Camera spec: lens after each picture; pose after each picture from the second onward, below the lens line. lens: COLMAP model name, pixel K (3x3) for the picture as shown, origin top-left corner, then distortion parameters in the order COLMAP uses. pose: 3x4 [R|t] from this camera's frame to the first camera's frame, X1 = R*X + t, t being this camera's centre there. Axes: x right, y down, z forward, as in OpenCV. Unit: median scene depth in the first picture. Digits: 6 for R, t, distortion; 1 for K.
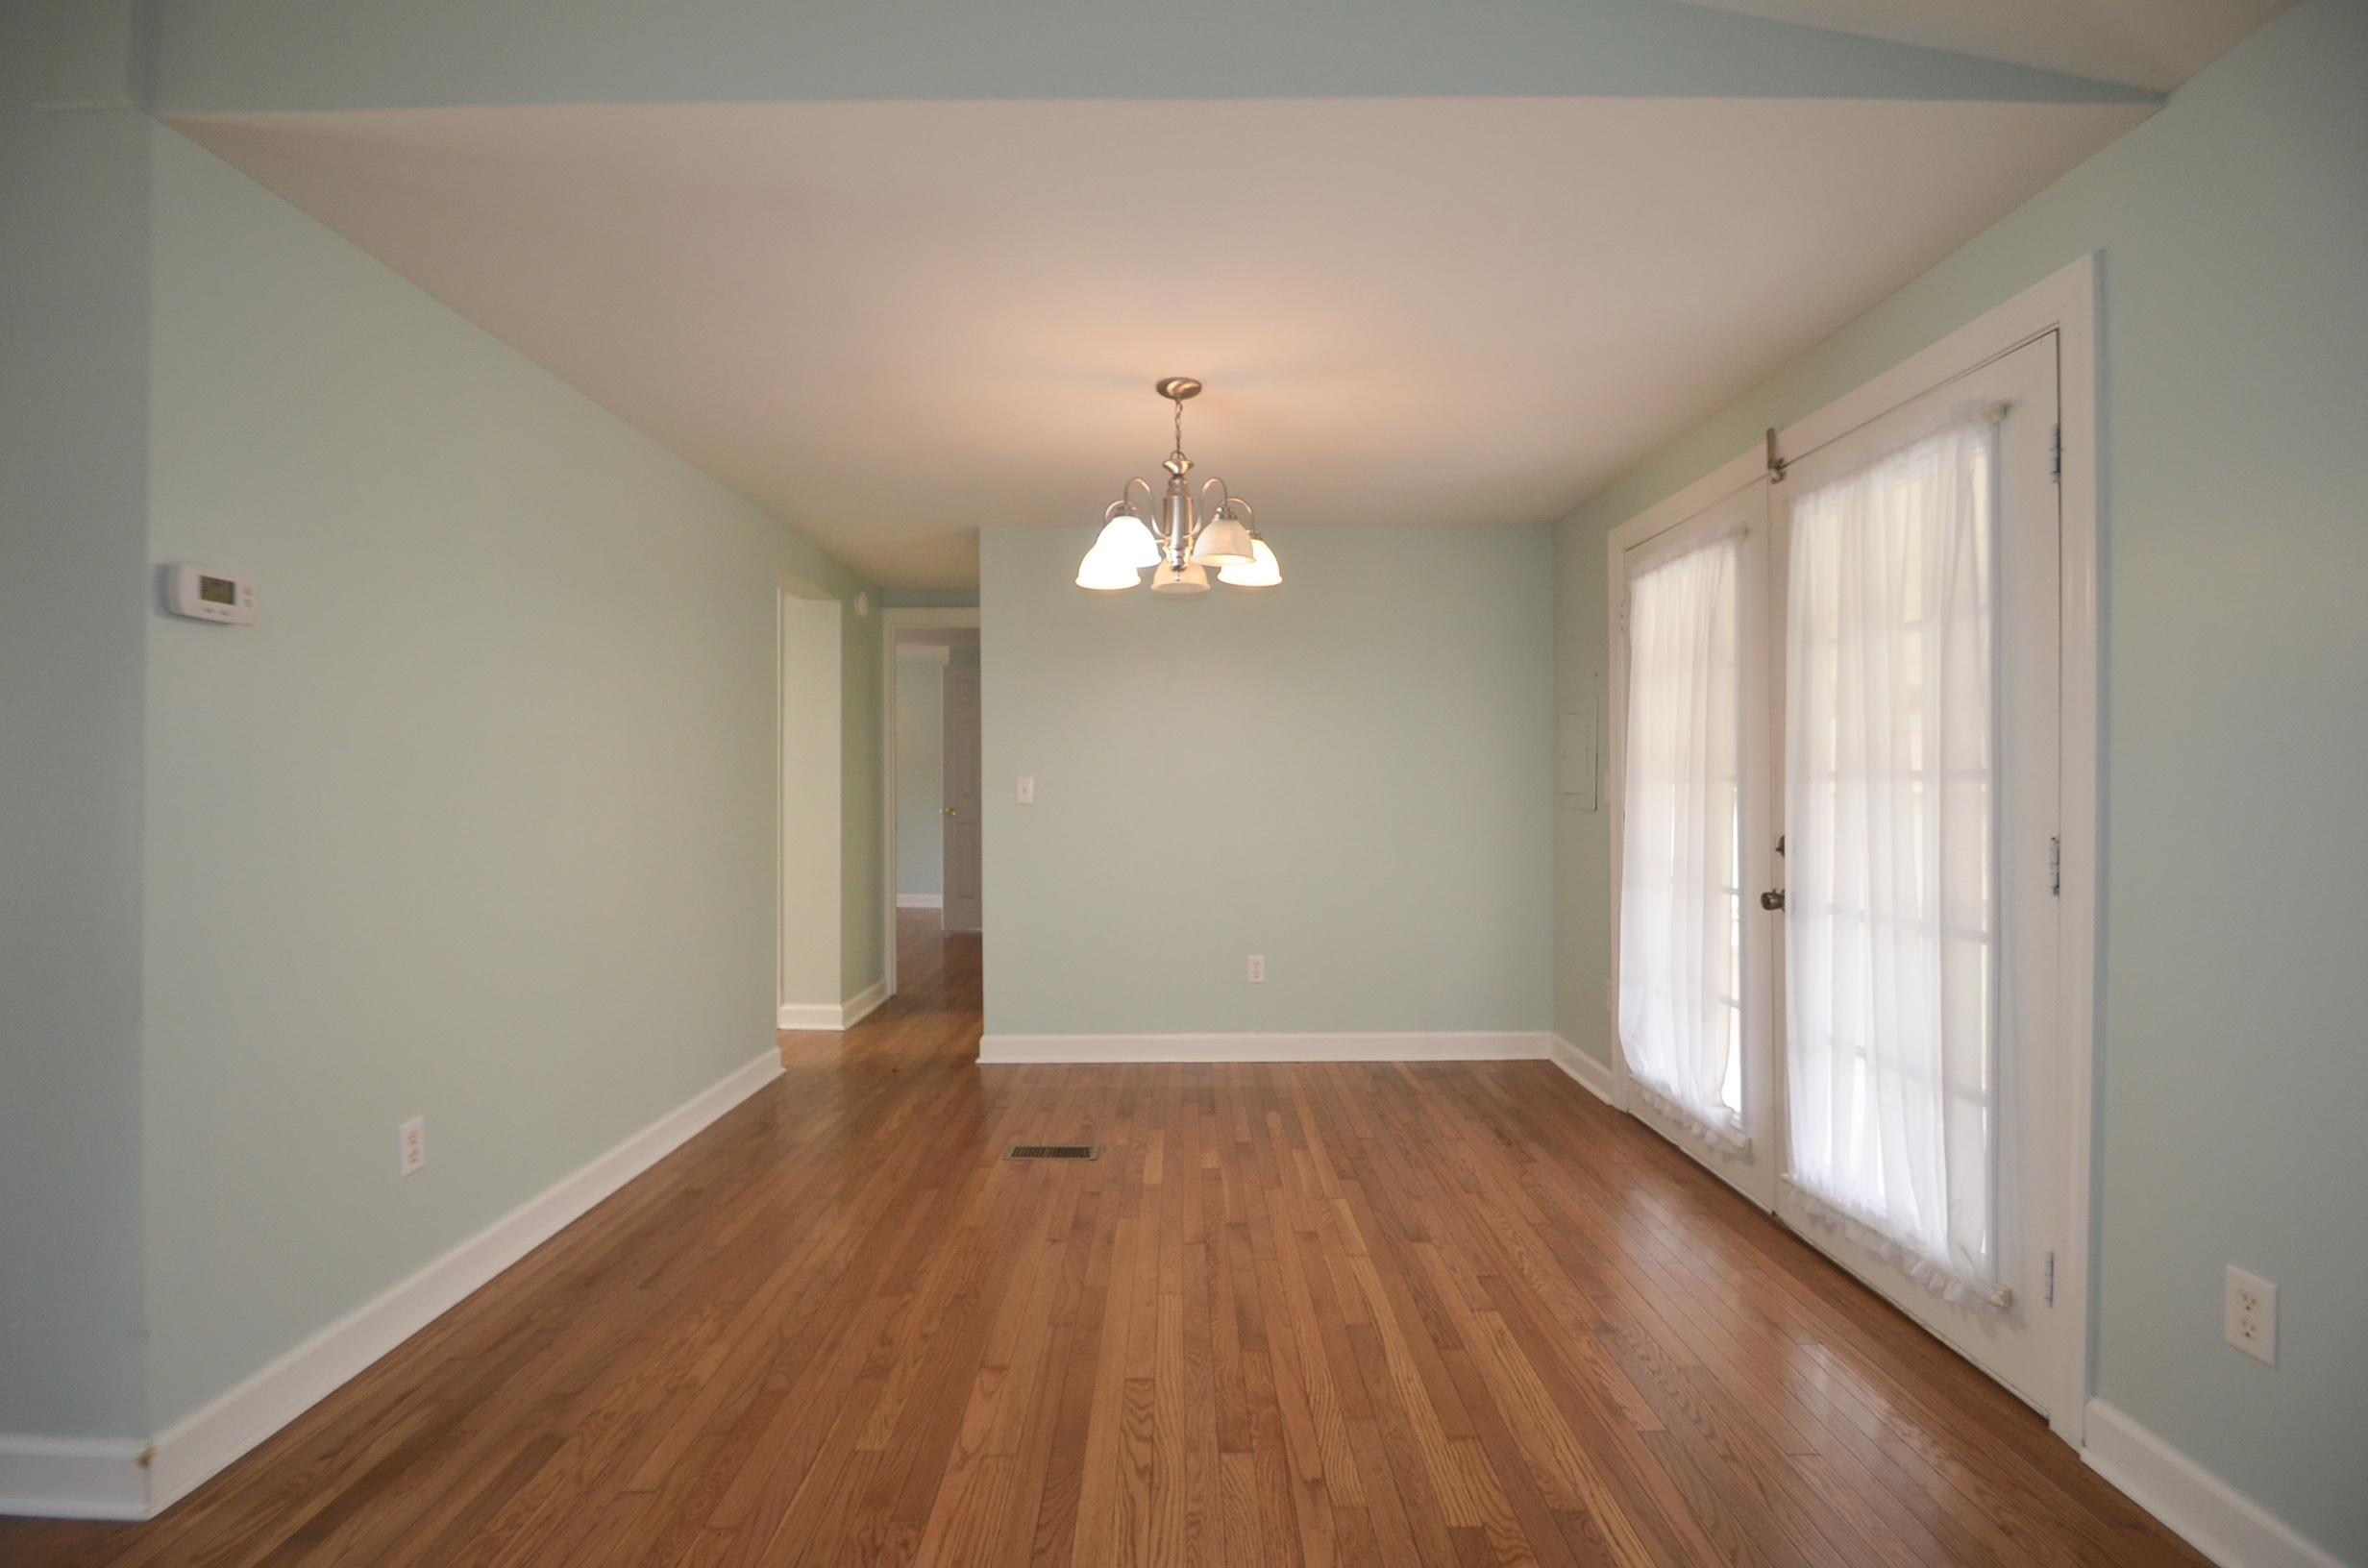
lens RADIAL K [[1023.5, 0, 1180.1], [0, 1023.5, 788.5], [0, 0, 1]] dist [0.003403, -0.014199]
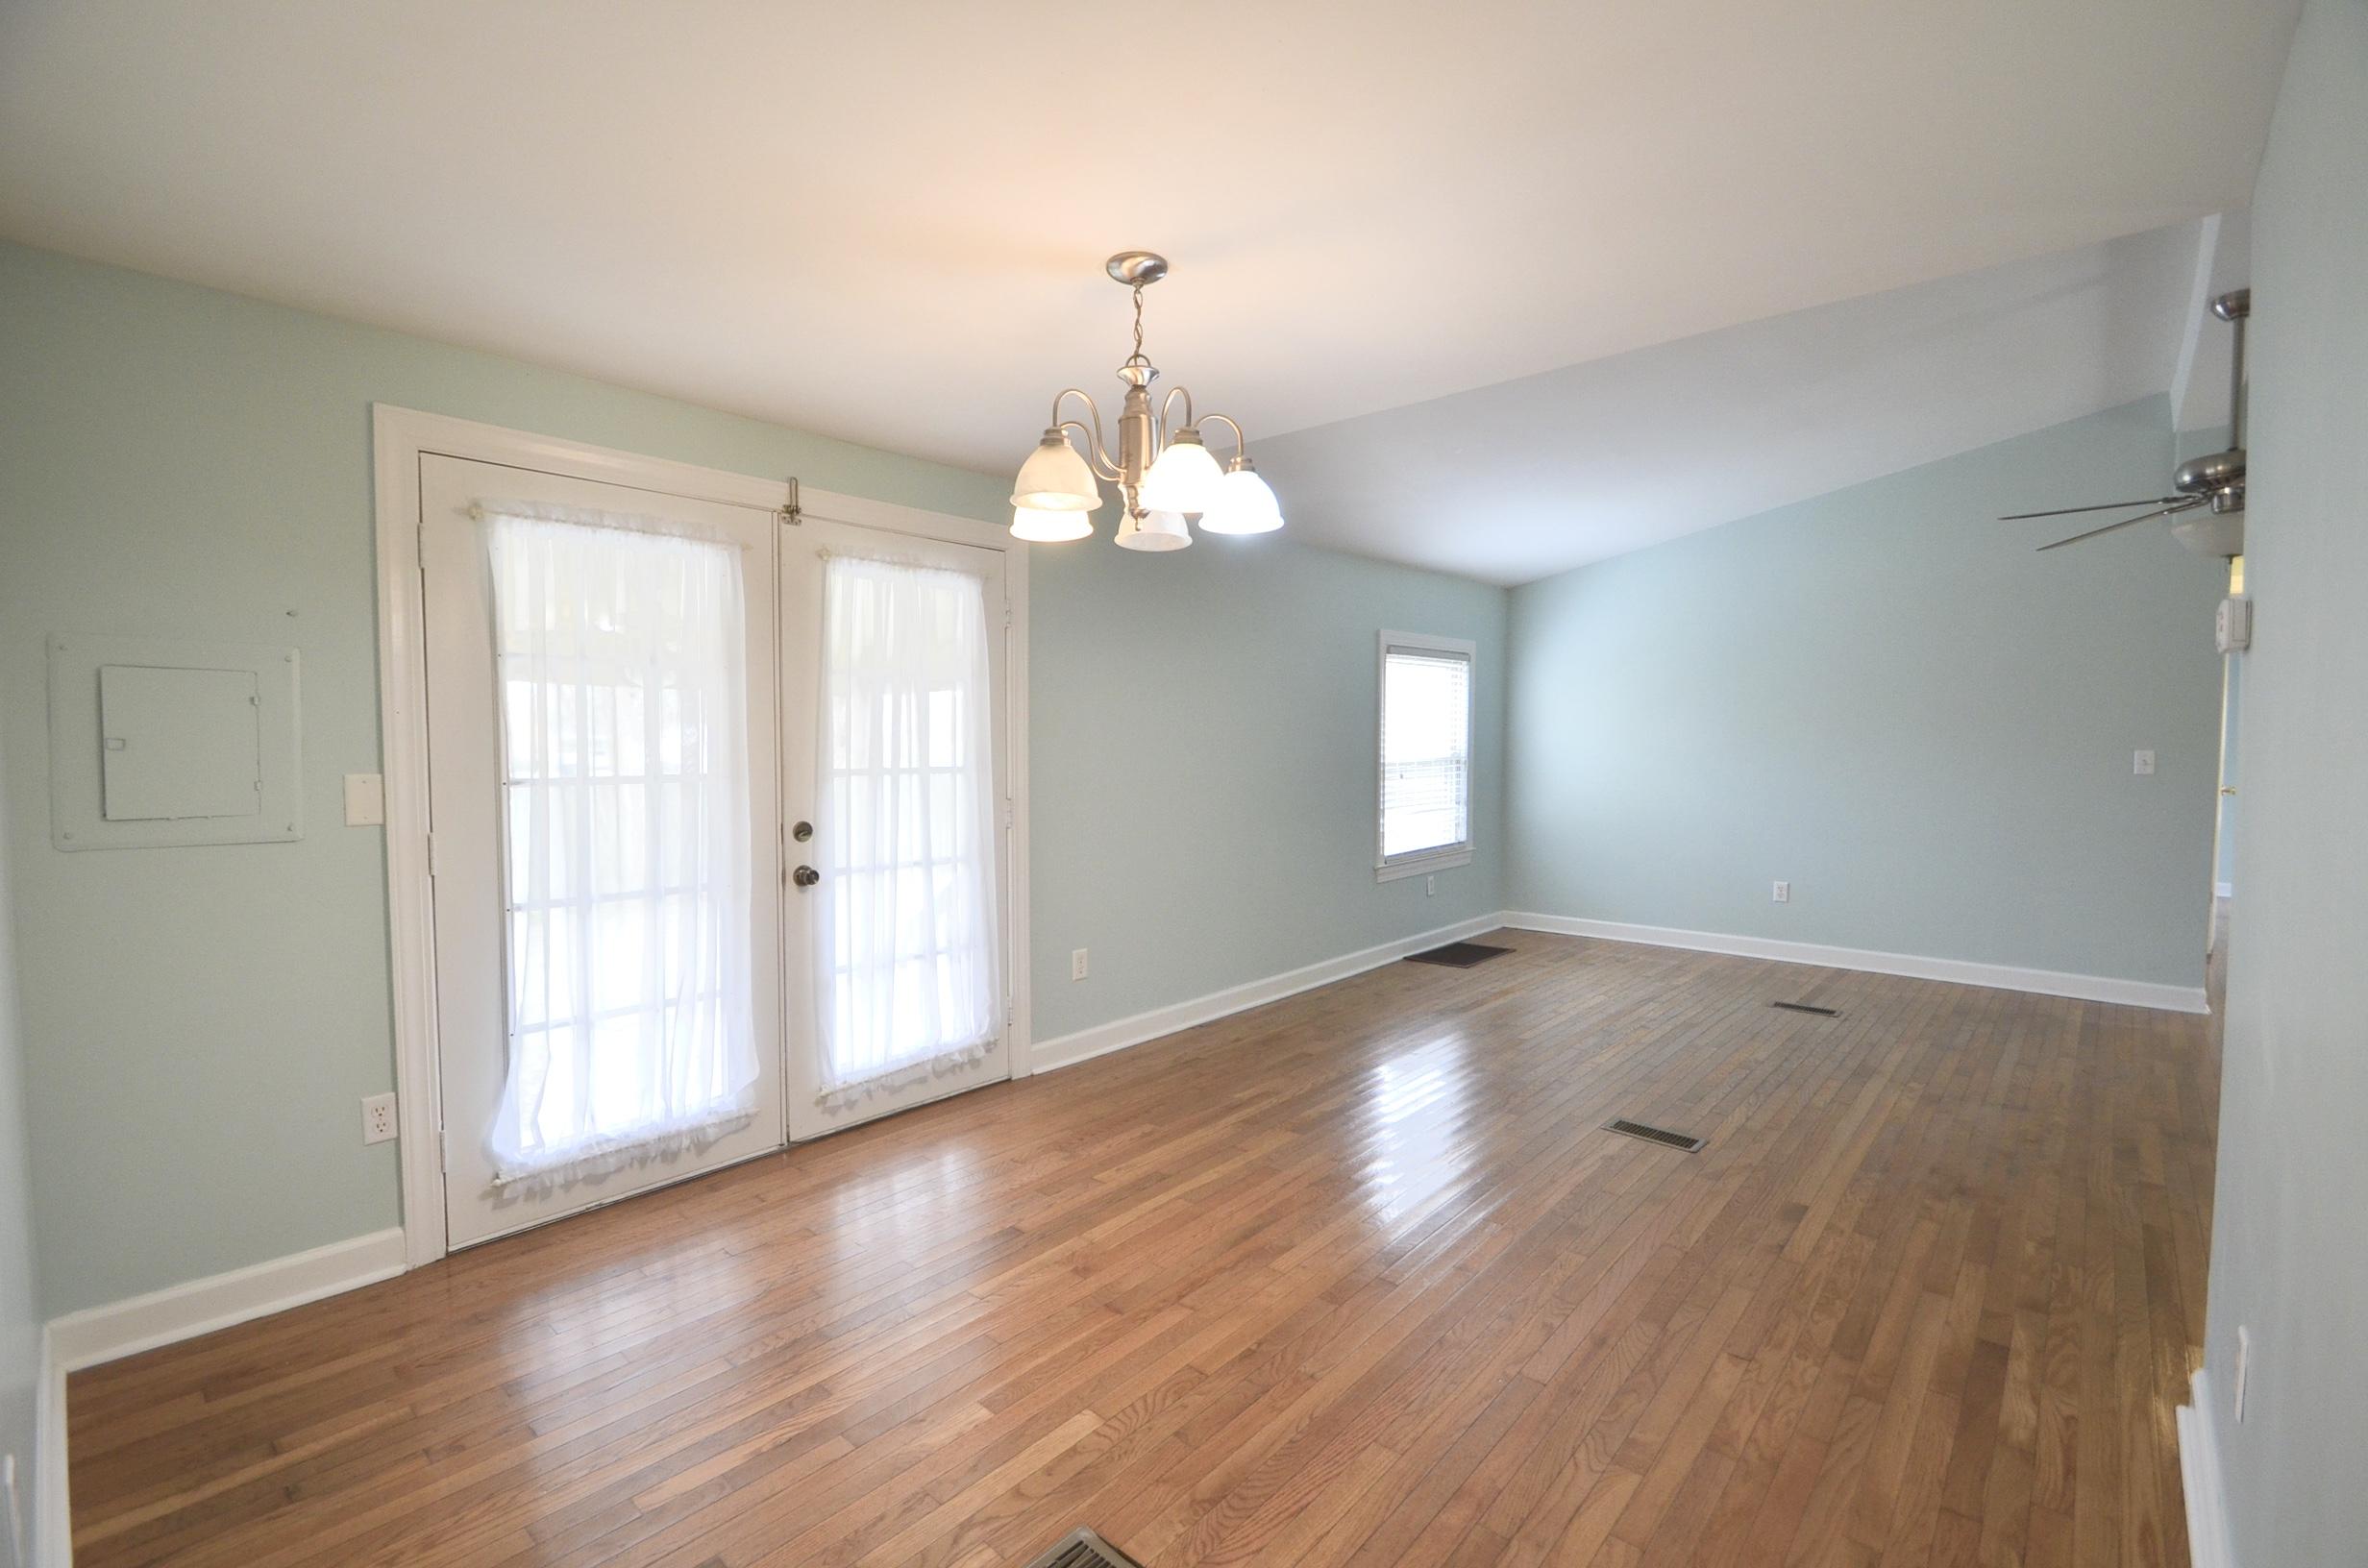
lens RADIAL K [[1023.5, 0, 1180.1], [0, 1023.5, 788.5], [0, 0, 1]] dist [0.003403, -0.014199]
pose [[-0.745060, -0.030763, 0.666288, -0.529584], [0.004922, 0.998655, 0.051613, -0.052463], [-0.666980, 0.041734, -0.743906, 1.545404]]
